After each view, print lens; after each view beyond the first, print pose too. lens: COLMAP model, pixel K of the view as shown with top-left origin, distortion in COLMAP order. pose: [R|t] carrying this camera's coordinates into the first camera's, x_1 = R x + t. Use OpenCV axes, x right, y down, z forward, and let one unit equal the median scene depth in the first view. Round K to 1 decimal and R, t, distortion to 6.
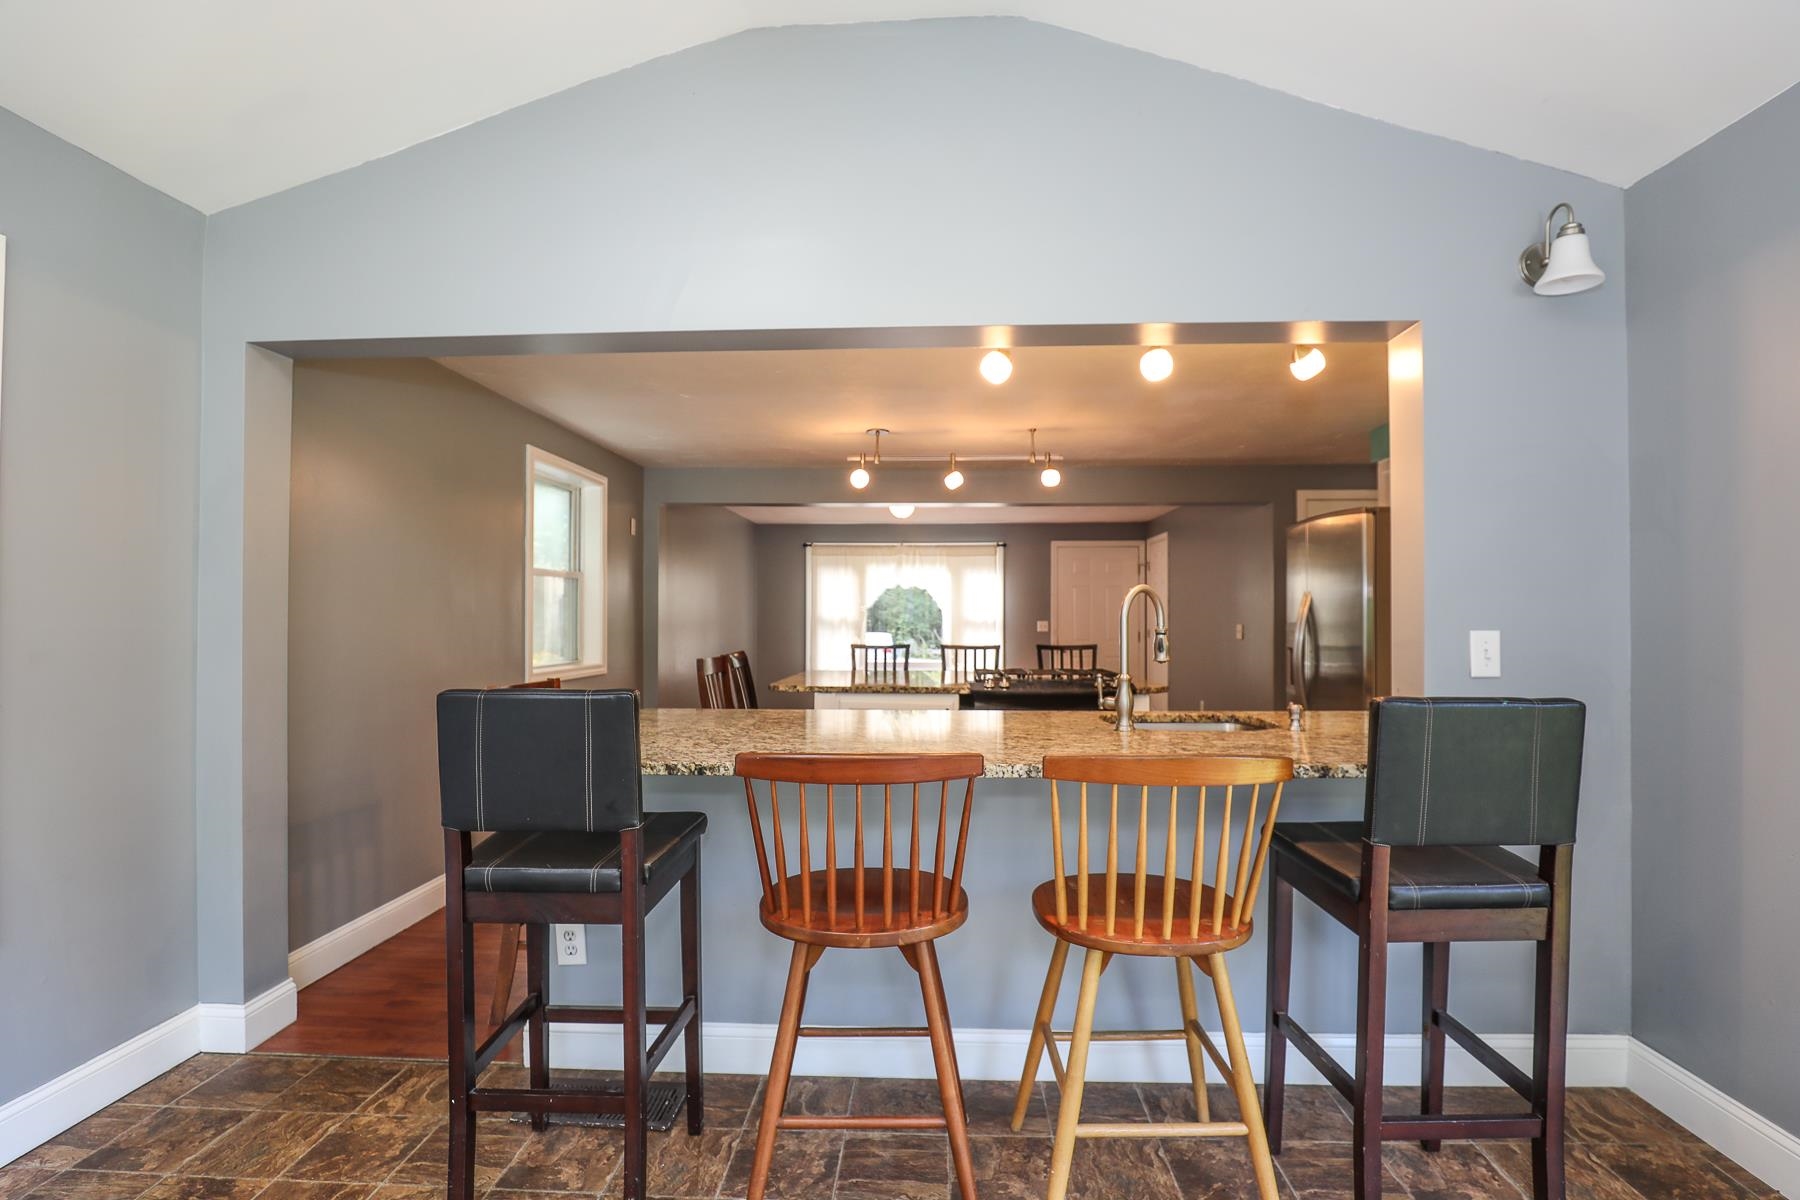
lens RADIAL K [[832.4, 0, 901.3], [0, 832.4, 606.8], [0, 0, 1]] dist [-0.026007, 0.001396]
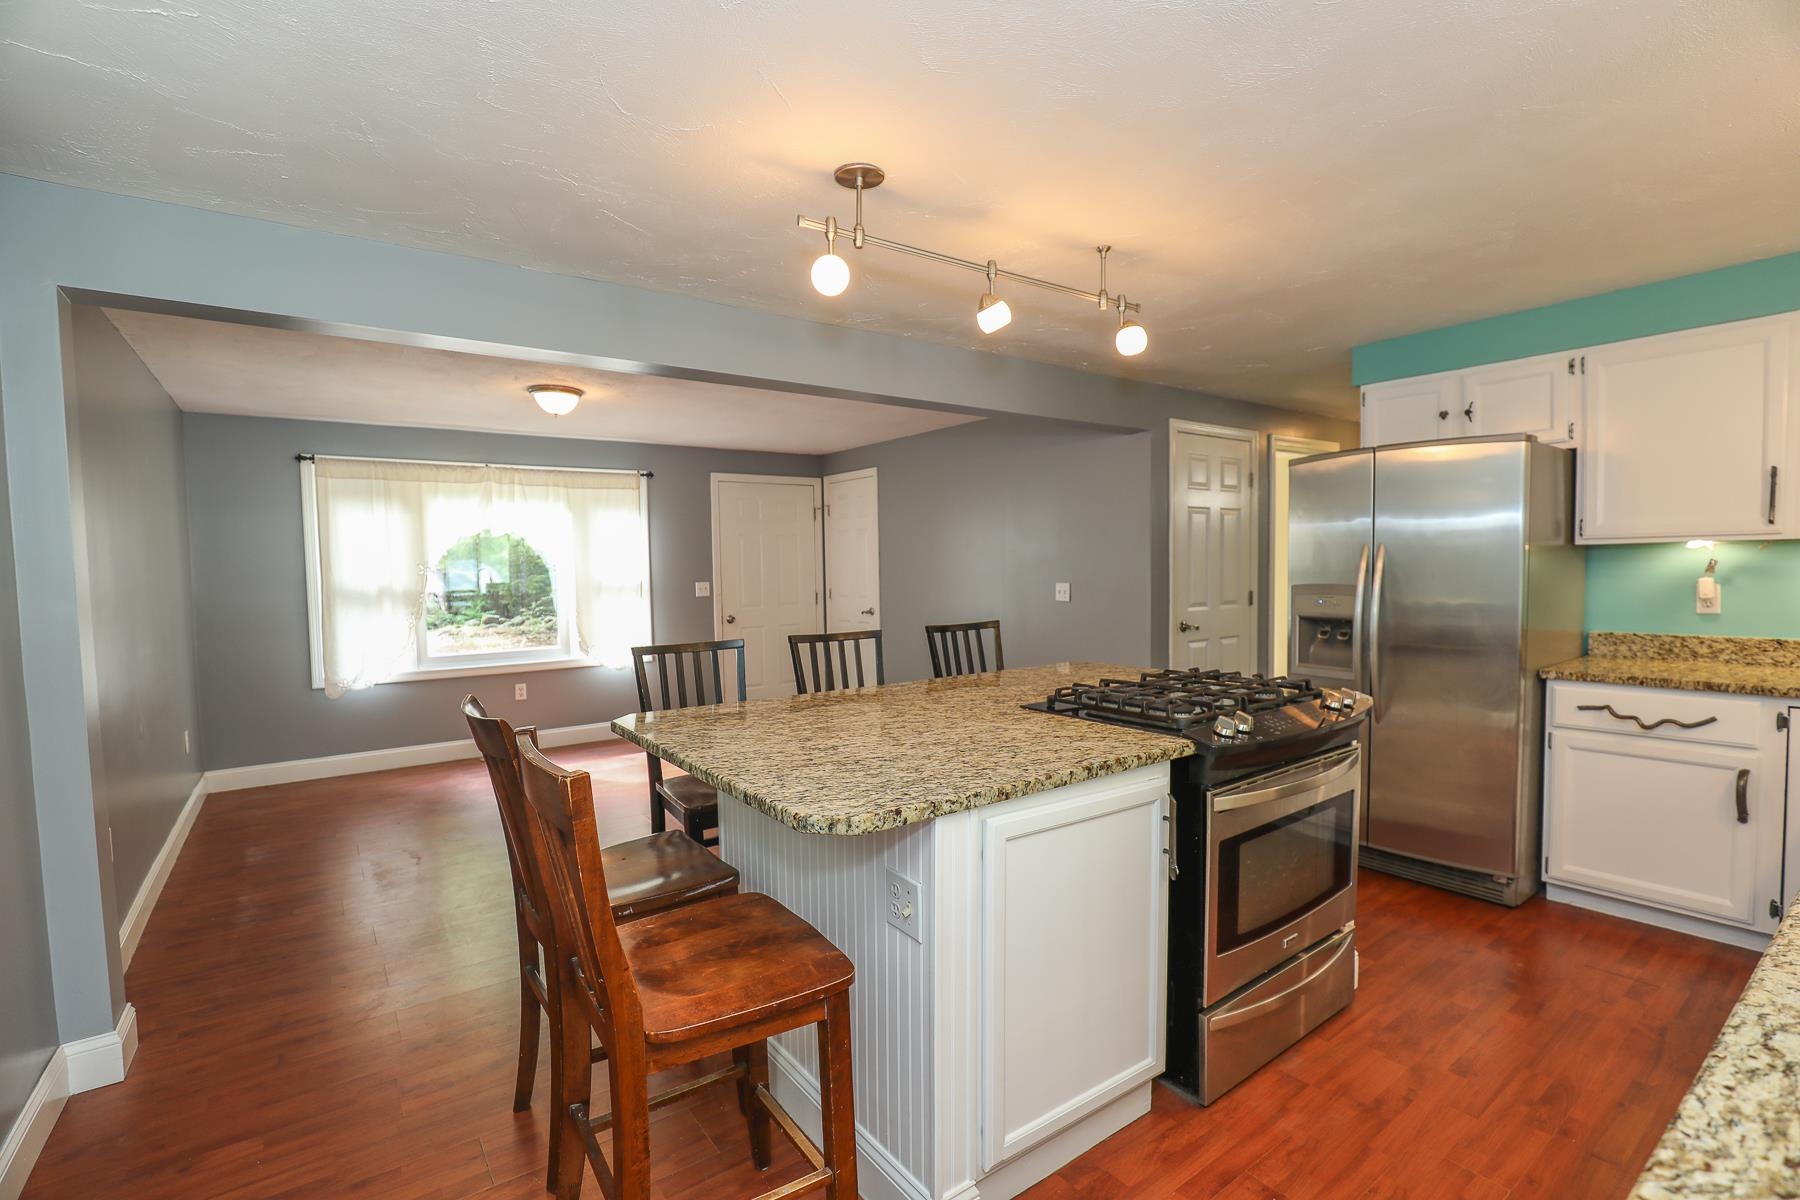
lens RADIAL K [[827.1, 0, 907.3], [0, 827.1, 605.7], [0, 0, 1]] dist [-0.027937, 0.000672]
pose [[0.775258, -0.046198, 0.629953, -0.311618], [0.009630, 0.998070, 0.061343, -0.010502], [-0.631572, -0.041490, 0.774207, 0.671456]]
